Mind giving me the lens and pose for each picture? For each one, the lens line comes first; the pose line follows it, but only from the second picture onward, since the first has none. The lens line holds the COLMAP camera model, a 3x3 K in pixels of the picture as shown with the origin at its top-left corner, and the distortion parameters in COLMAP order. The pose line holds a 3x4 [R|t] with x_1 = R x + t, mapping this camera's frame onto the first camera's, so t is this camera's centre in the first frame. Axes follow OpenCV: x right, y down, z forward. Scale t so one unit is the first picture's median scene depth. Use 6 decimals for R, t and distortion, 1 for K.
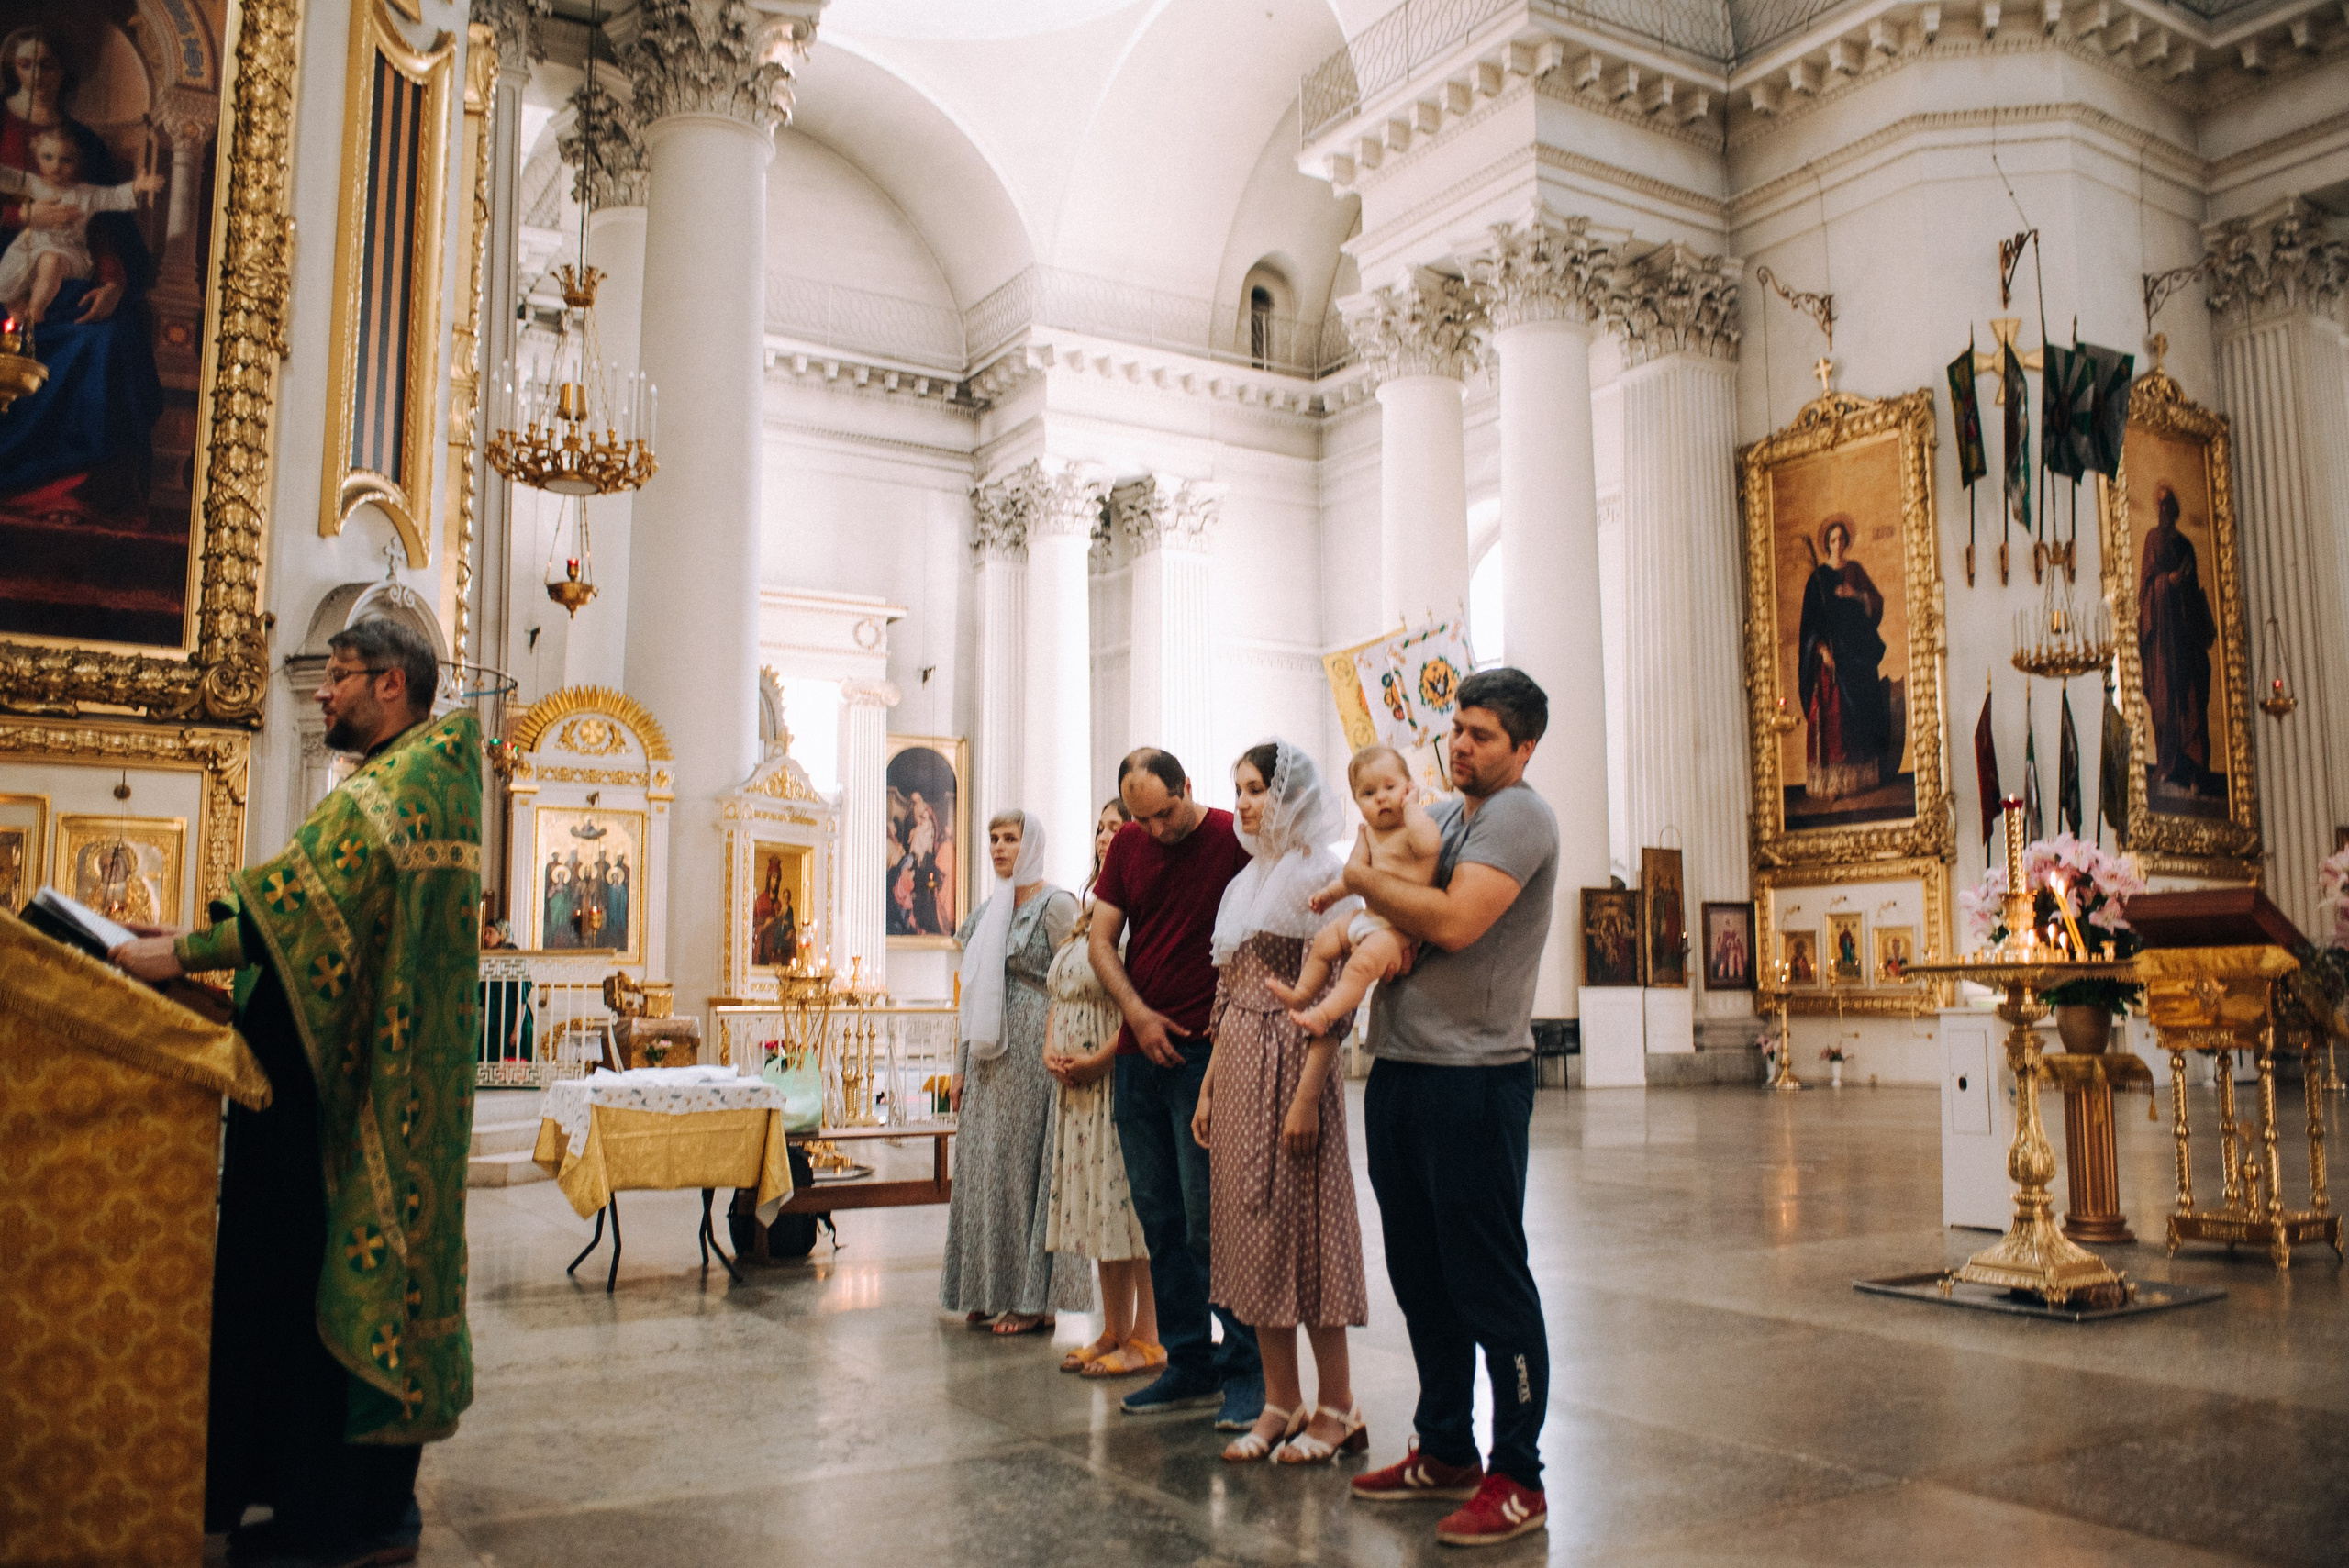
lens RADIAL K [[1873.0, 0, 1174.5], [0, 1873.0, 784.0], [0, 0, 1]] dist [-0.050863, 0.004225]
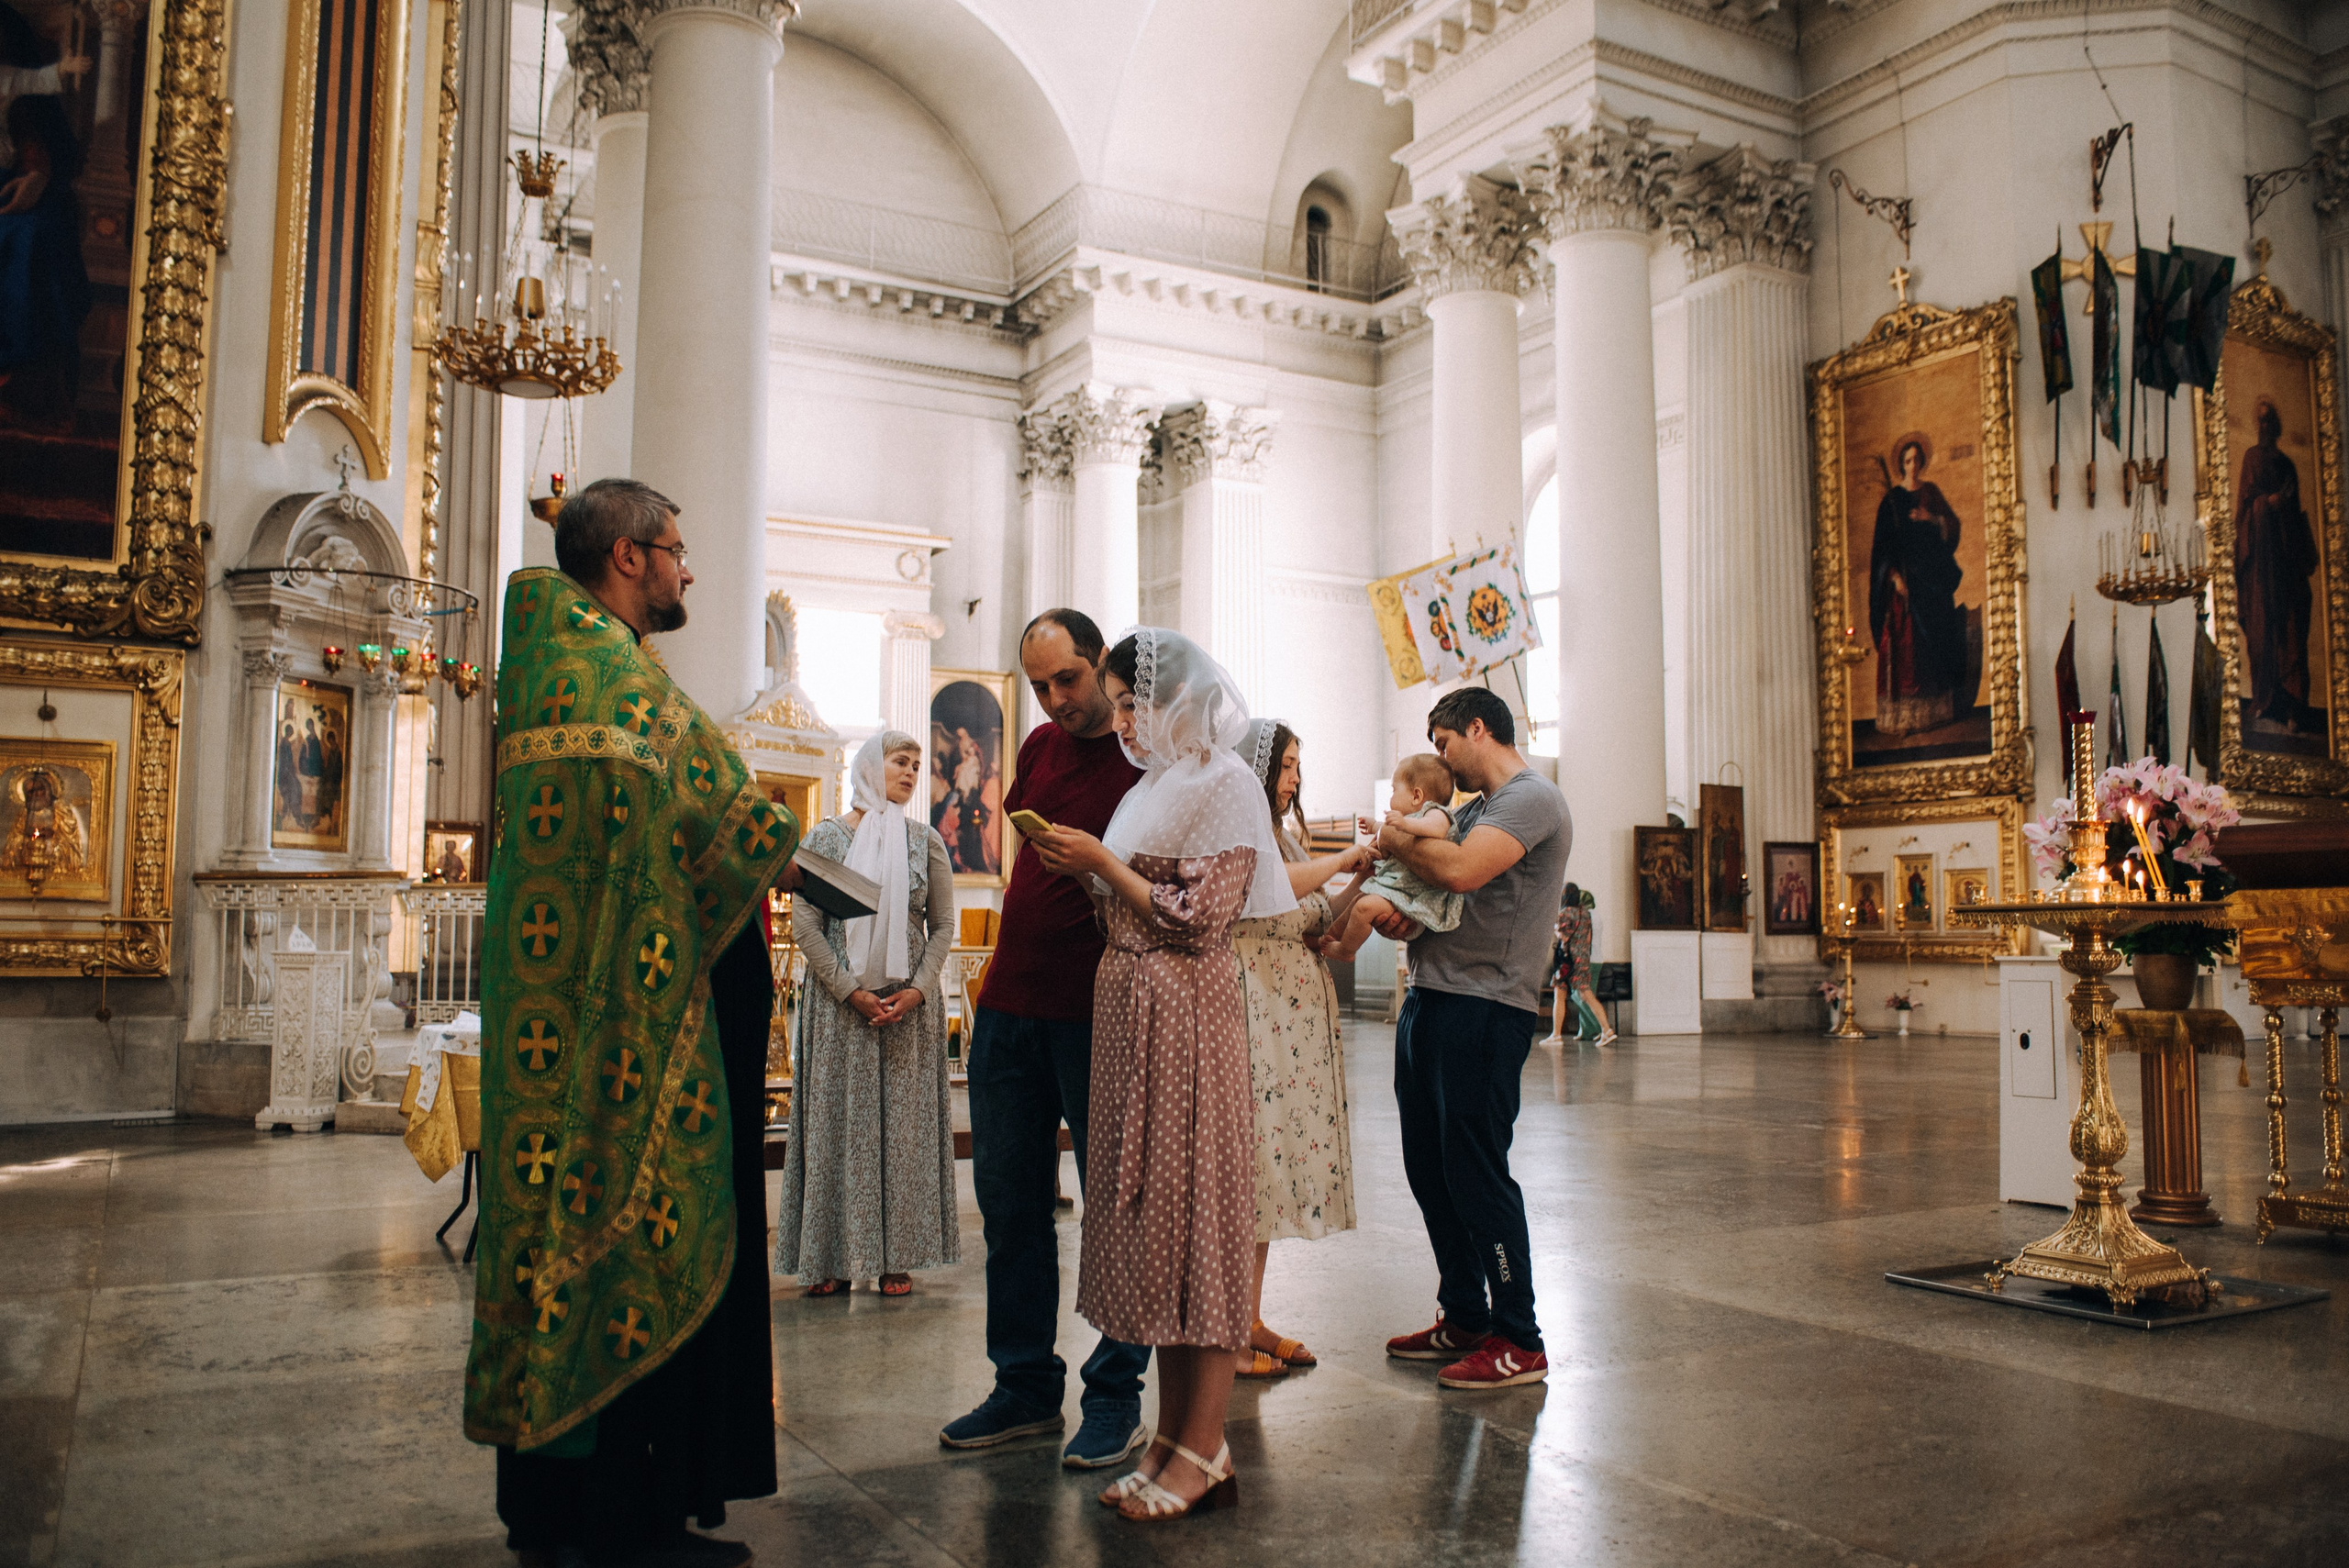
lens RADIAL K [[1873.0, 0, 1174.5], [0, 1873.0, 784.0], [0, 0, 1]] dist [-0.050863, 0.004225]
pose [[0.999216, 0.003798, -0.039418, 0.020721], [-0.002550, 0.999496, 0.031646, 0.004634], [0.039518, -0.031520, 0.998722, 0.040341]]
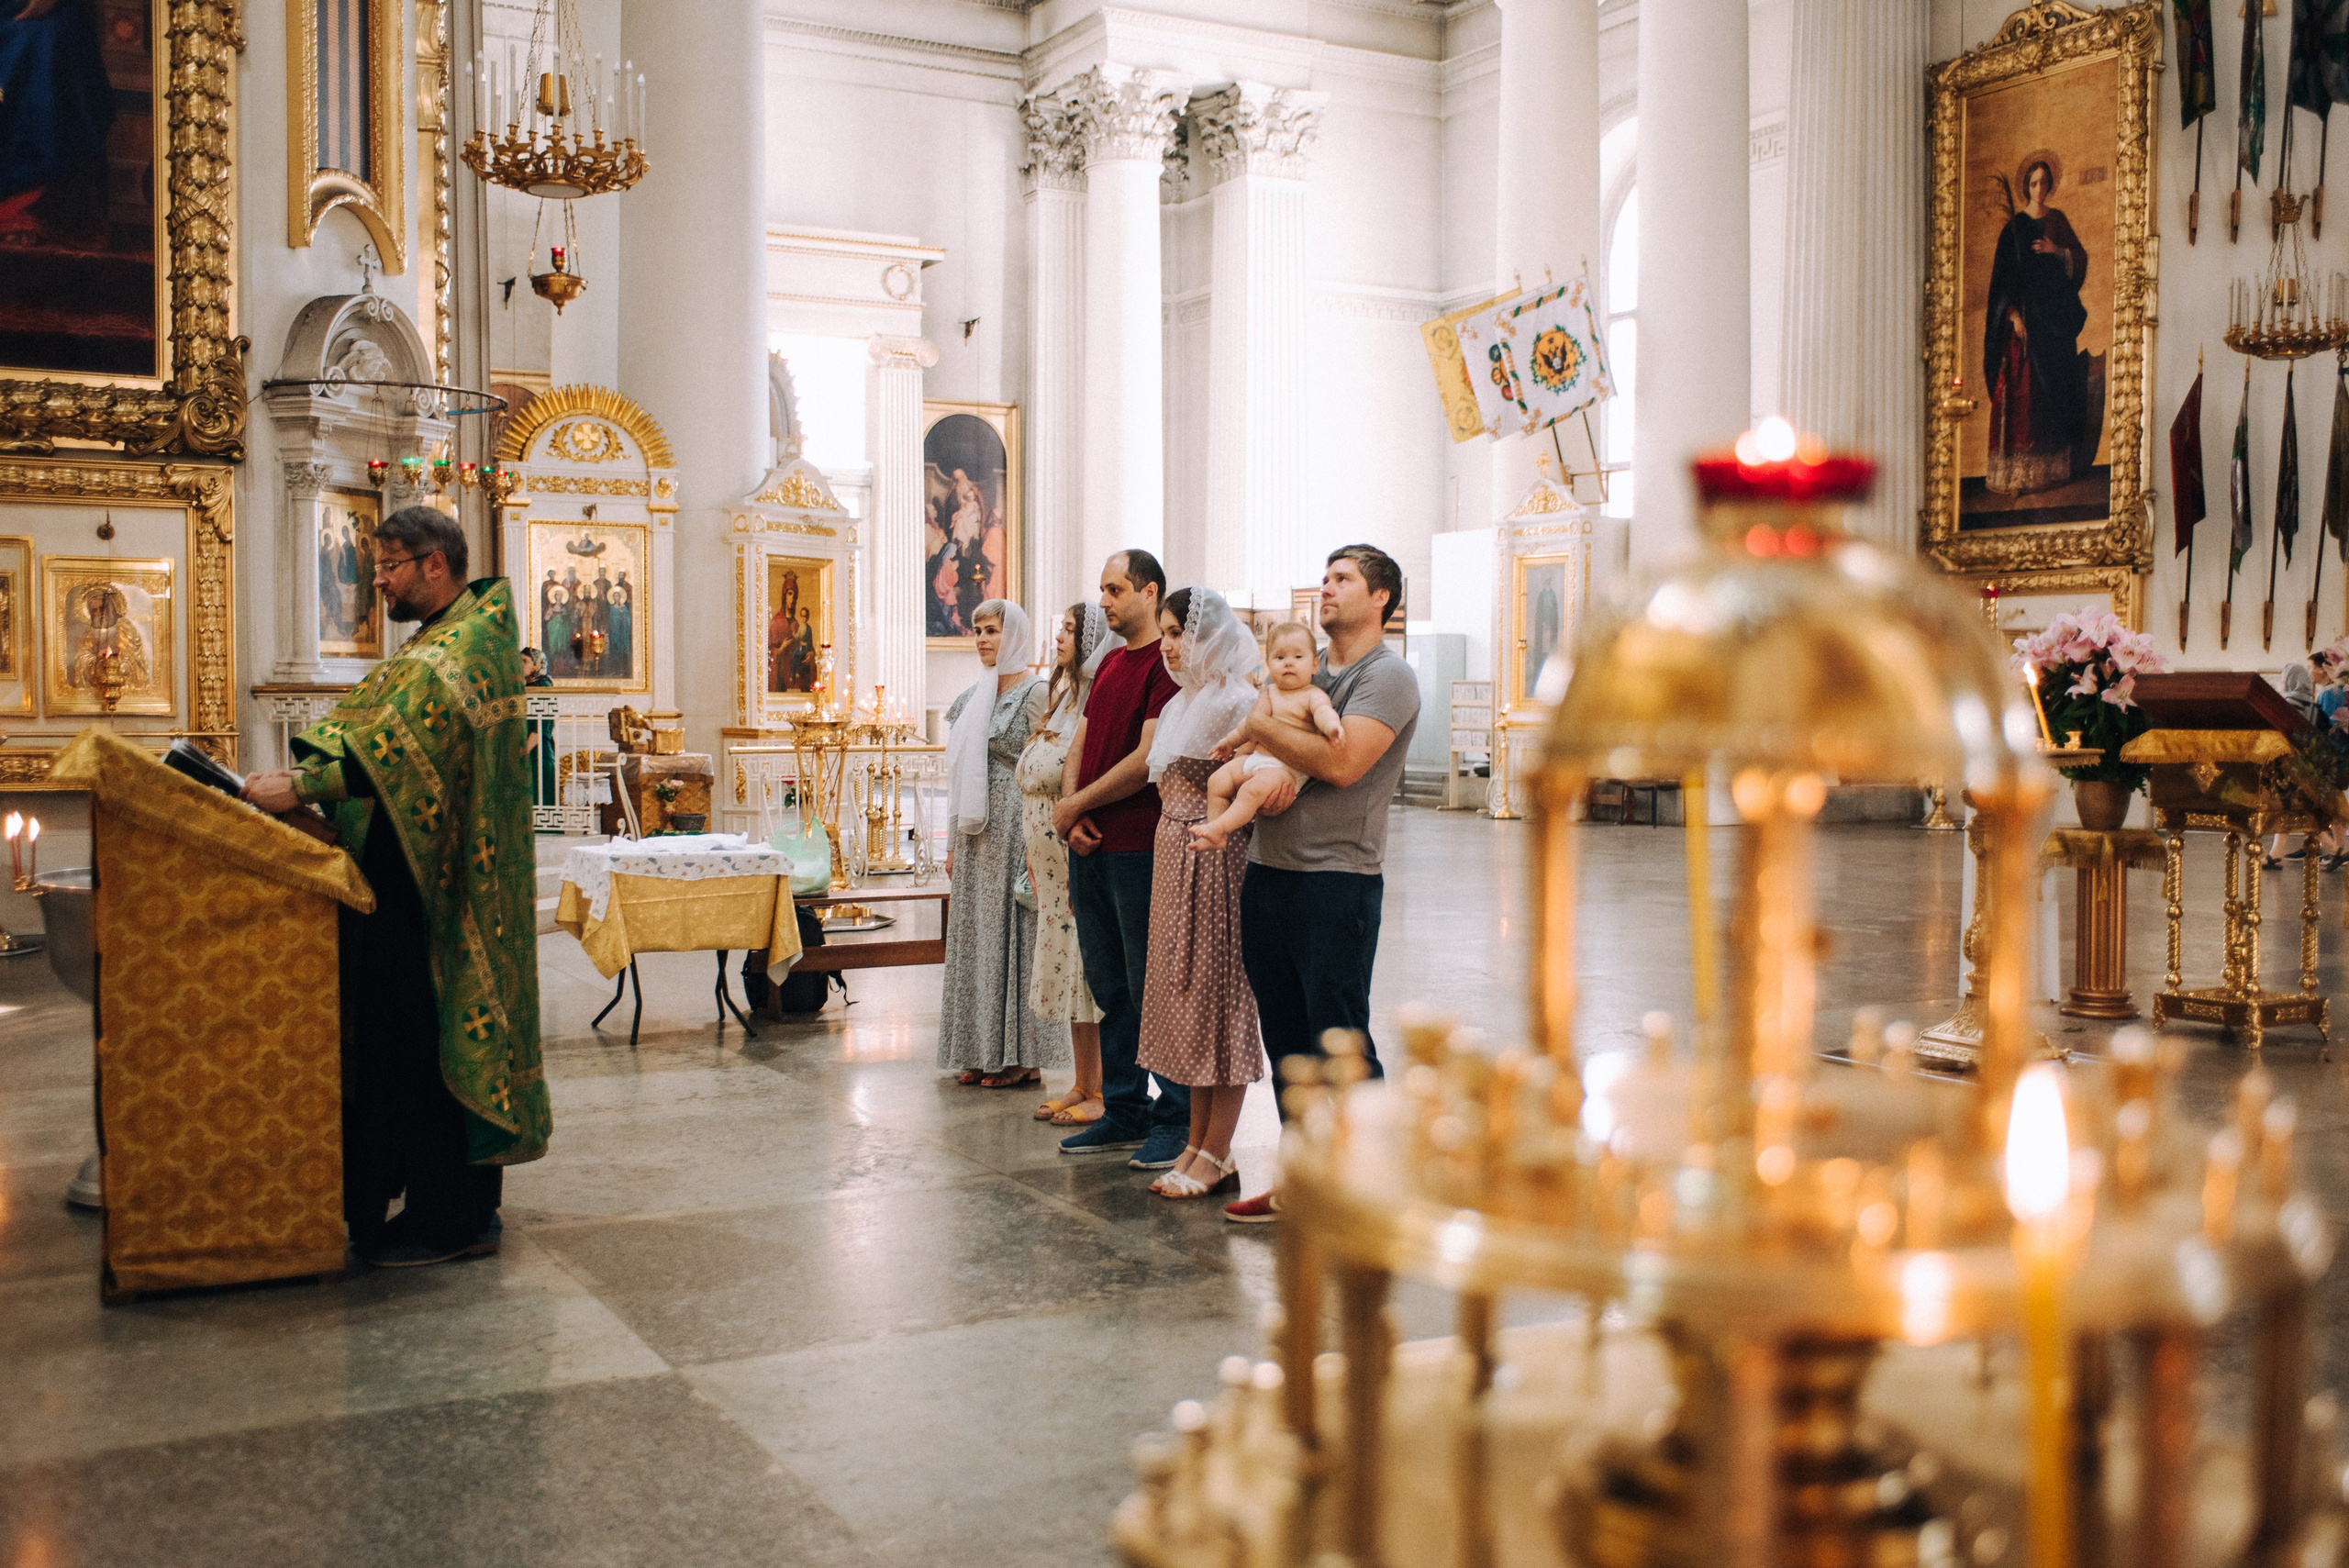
lens RADIAL K [[2289.3, 0, 1174.5], [0, 2289.3, 784.0], [0, 0, 1]] dist [-0.036955, 0.031136]
pose [[0.998753, 0.007083, -0.049421, 0.021476], [0.000600, 0.988113, 0.153731, -0.023209], [0.049922, -0.153569, 0.986876, -0.078127]]
